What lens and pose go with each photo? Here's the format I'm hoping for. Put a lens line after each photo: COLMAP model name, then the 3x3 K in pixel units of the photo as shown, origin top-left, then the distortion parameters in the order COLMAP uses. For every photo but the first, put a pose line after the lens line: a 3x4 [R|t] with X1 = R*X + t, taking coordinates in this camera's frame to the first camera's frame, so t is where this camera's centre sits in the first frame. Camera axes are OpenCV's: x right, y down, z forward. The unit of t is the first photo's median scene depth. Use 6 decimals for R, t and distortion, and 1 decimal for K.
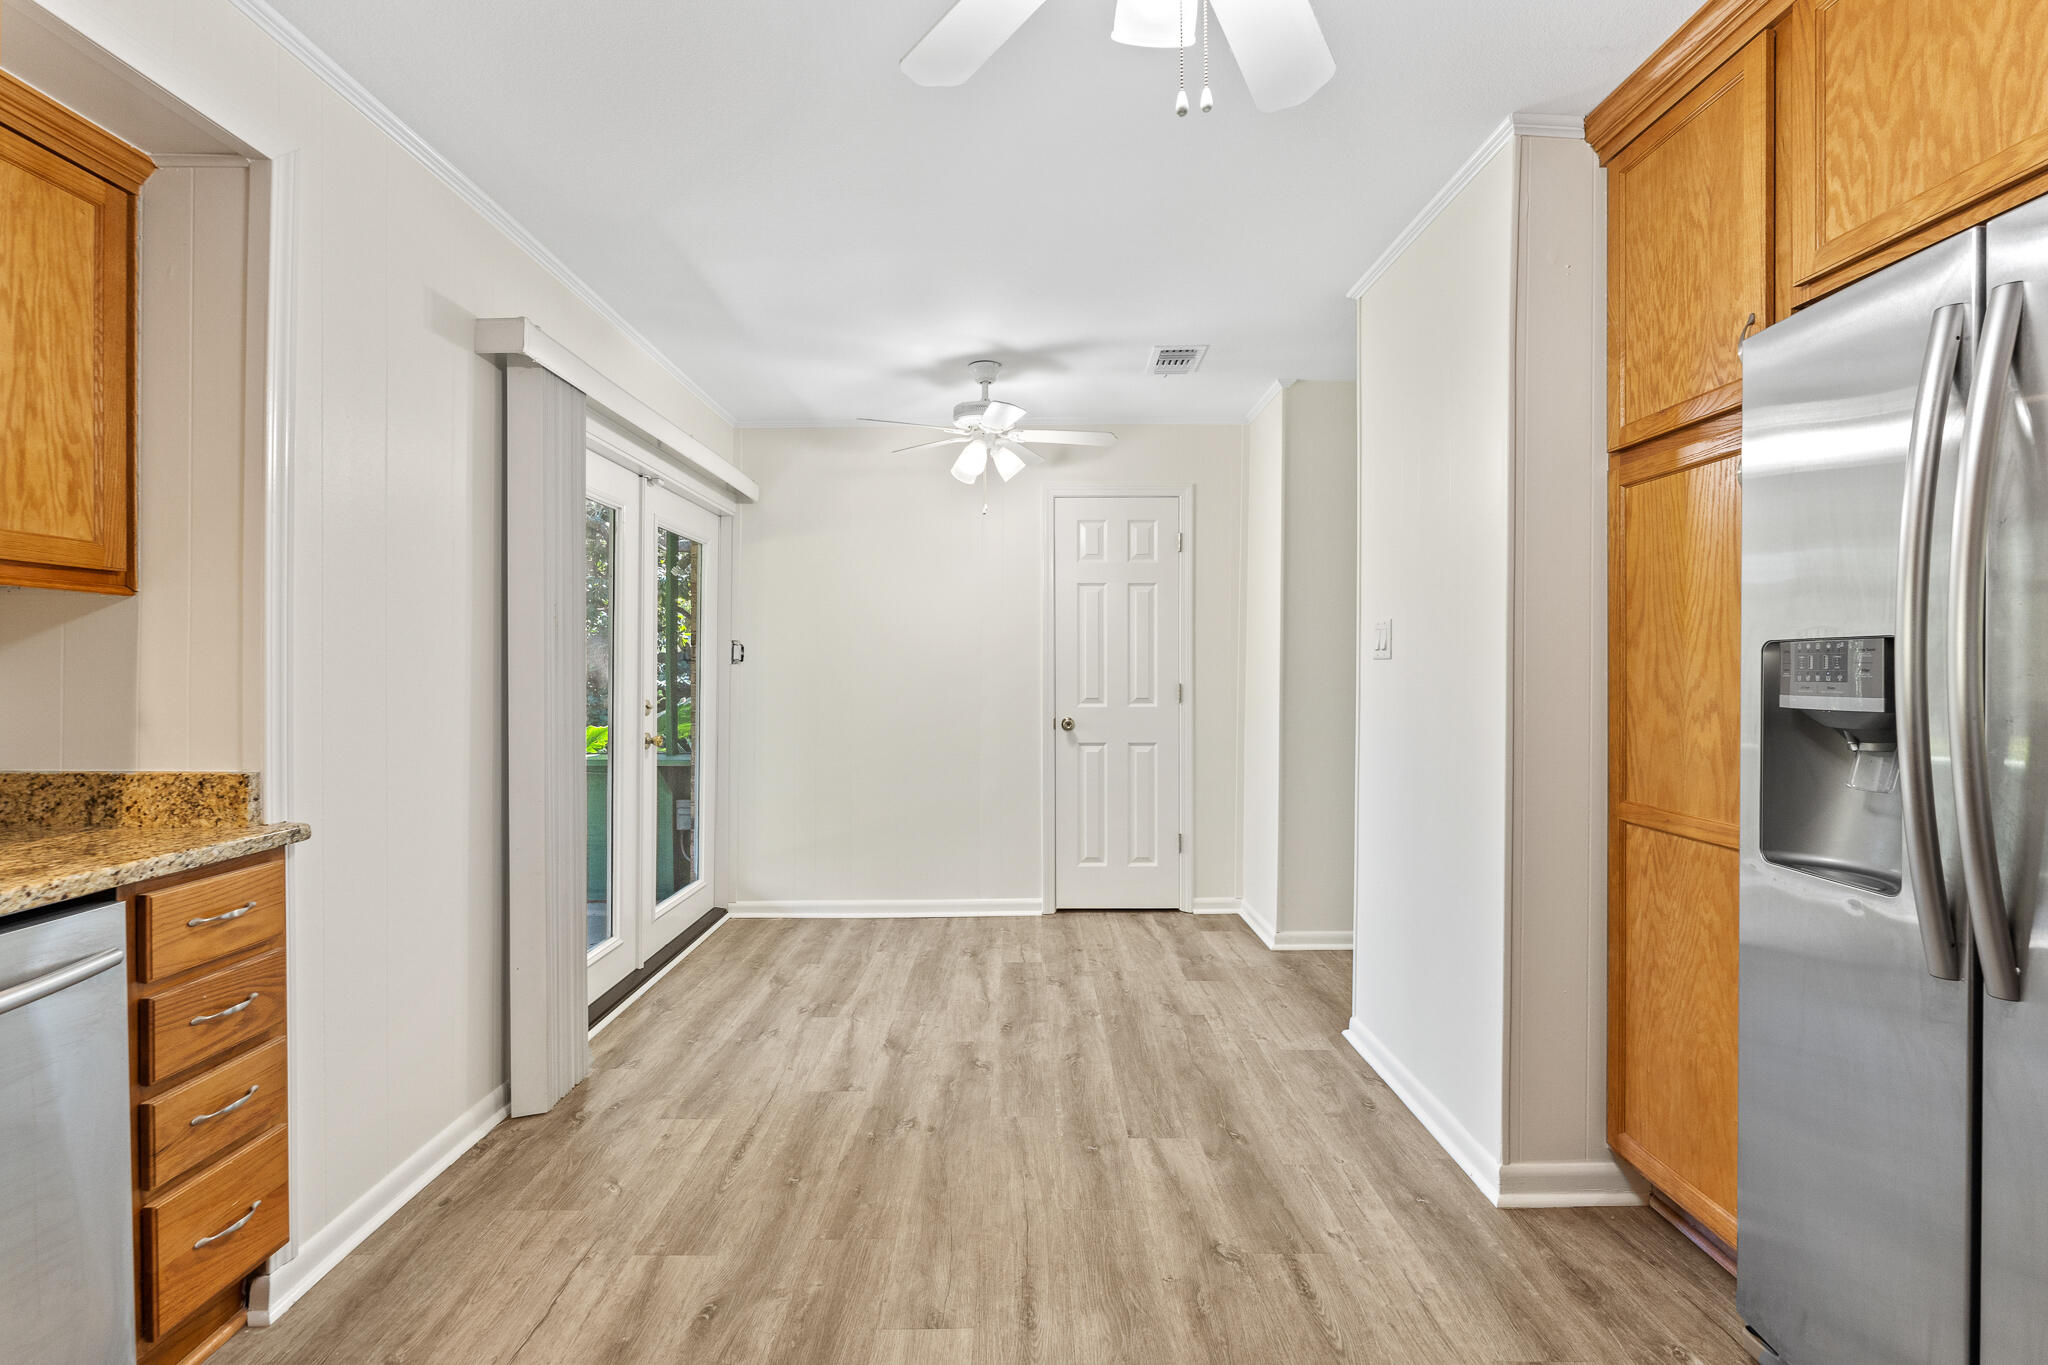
lens RADIAL K [[856.7, 0, 1018.0], [0, 856.7, 674.8], [0, 0, 1]] dist [-0.004479, -0.000307]
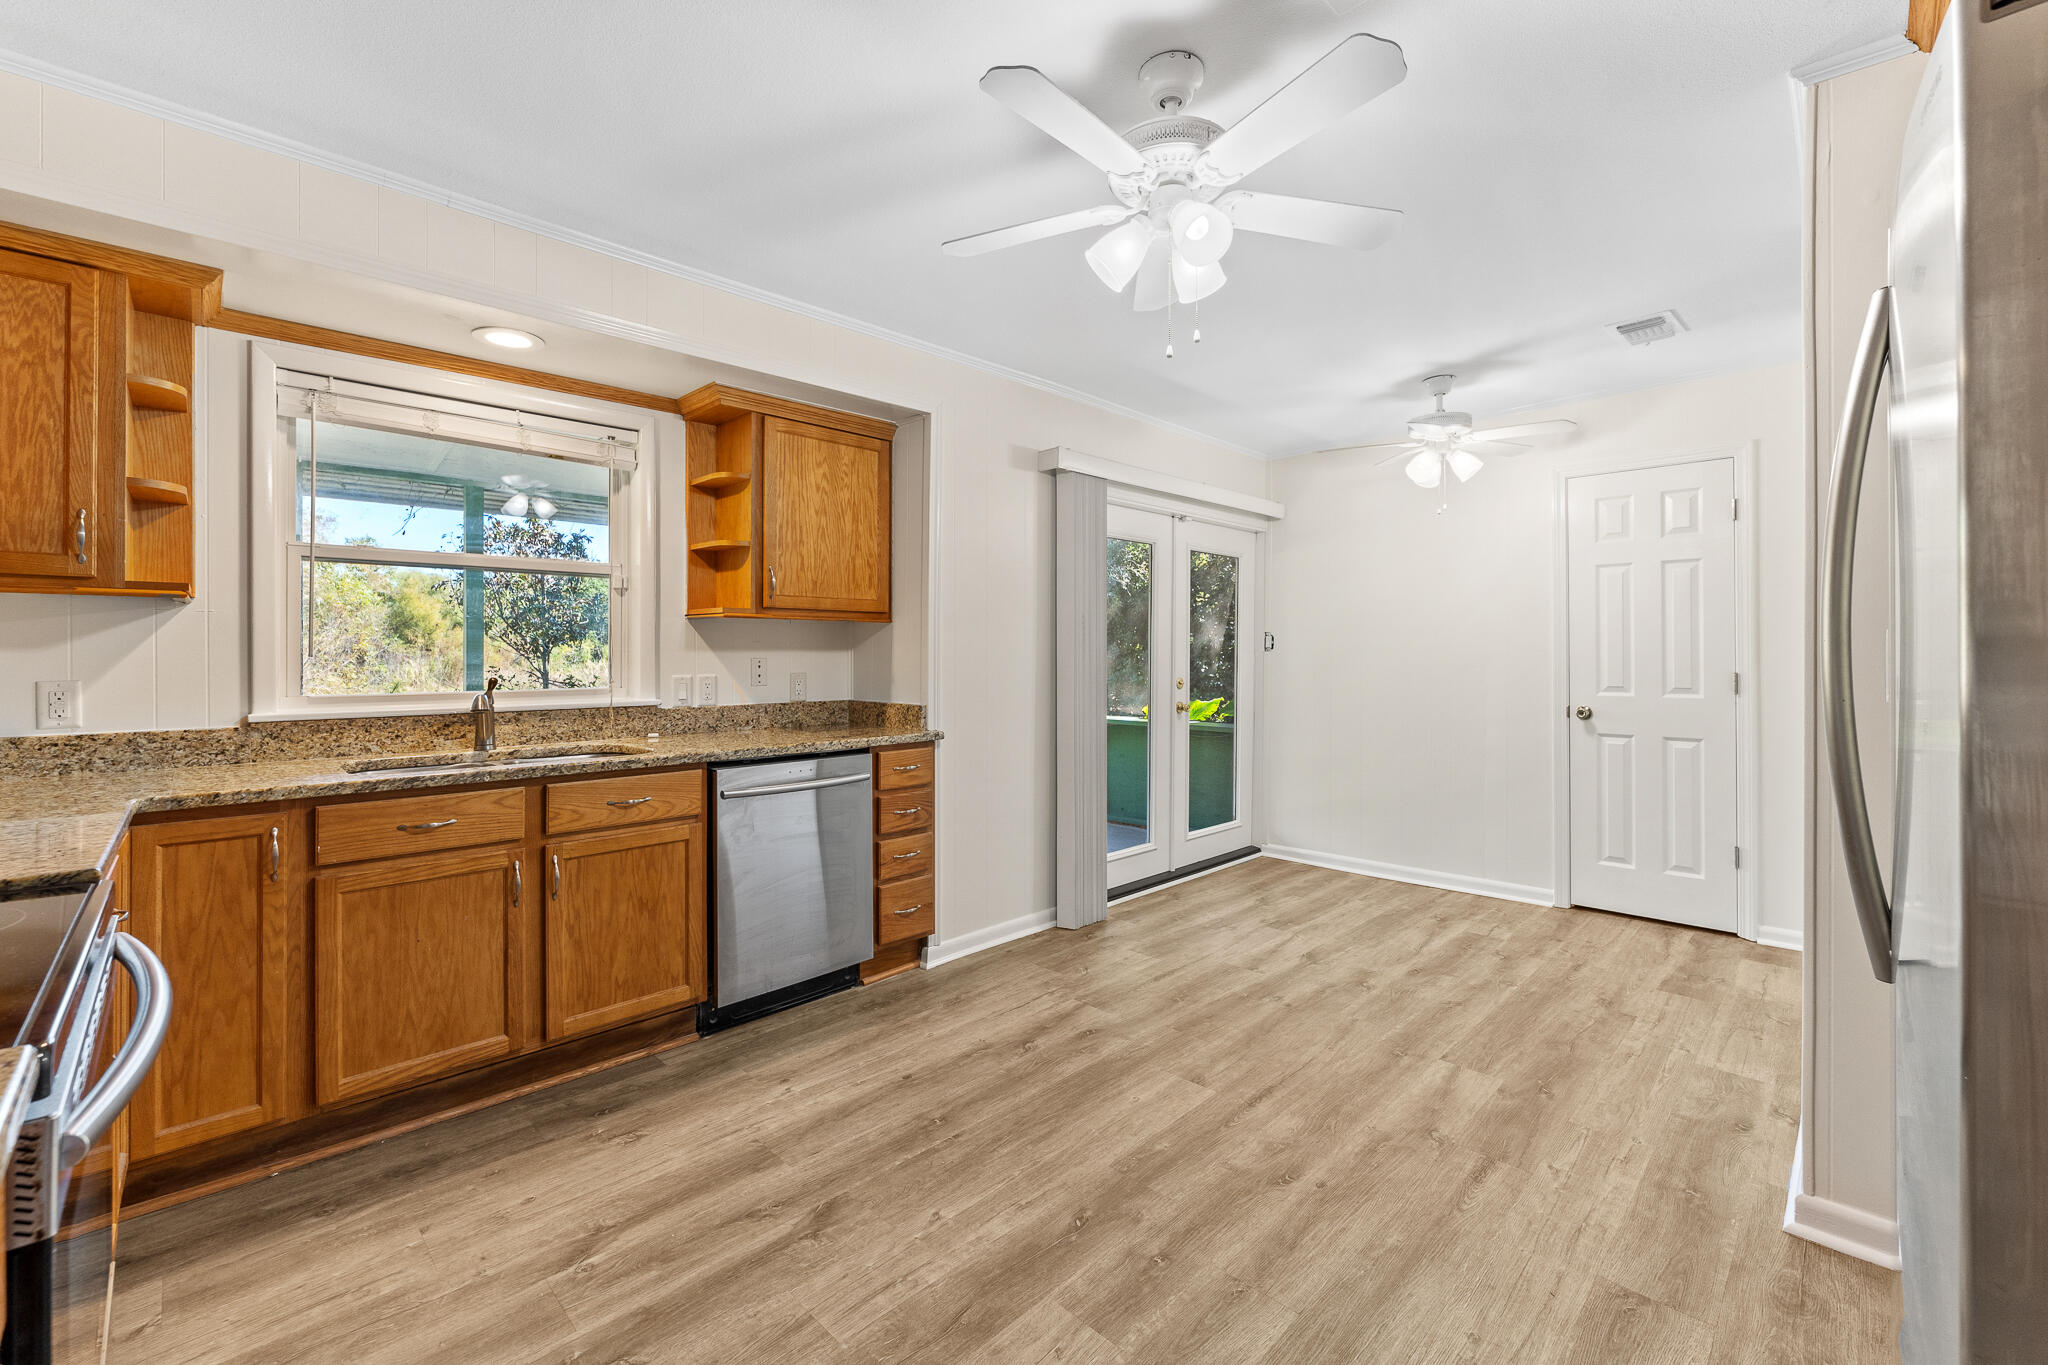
lens RADIAL K [[858.4, 0, 1021.6], [0, 858.4, 651.2], [0, 0, 1]] dist [-0.000166, -0.000117]
pose [[0.702757, -0.002773, -0.711425, 0.559391], [-0.004366, 0.999957, -0.008211, -0.001898], [0.711417, 0.008876, 0.702714, -0.229246]]
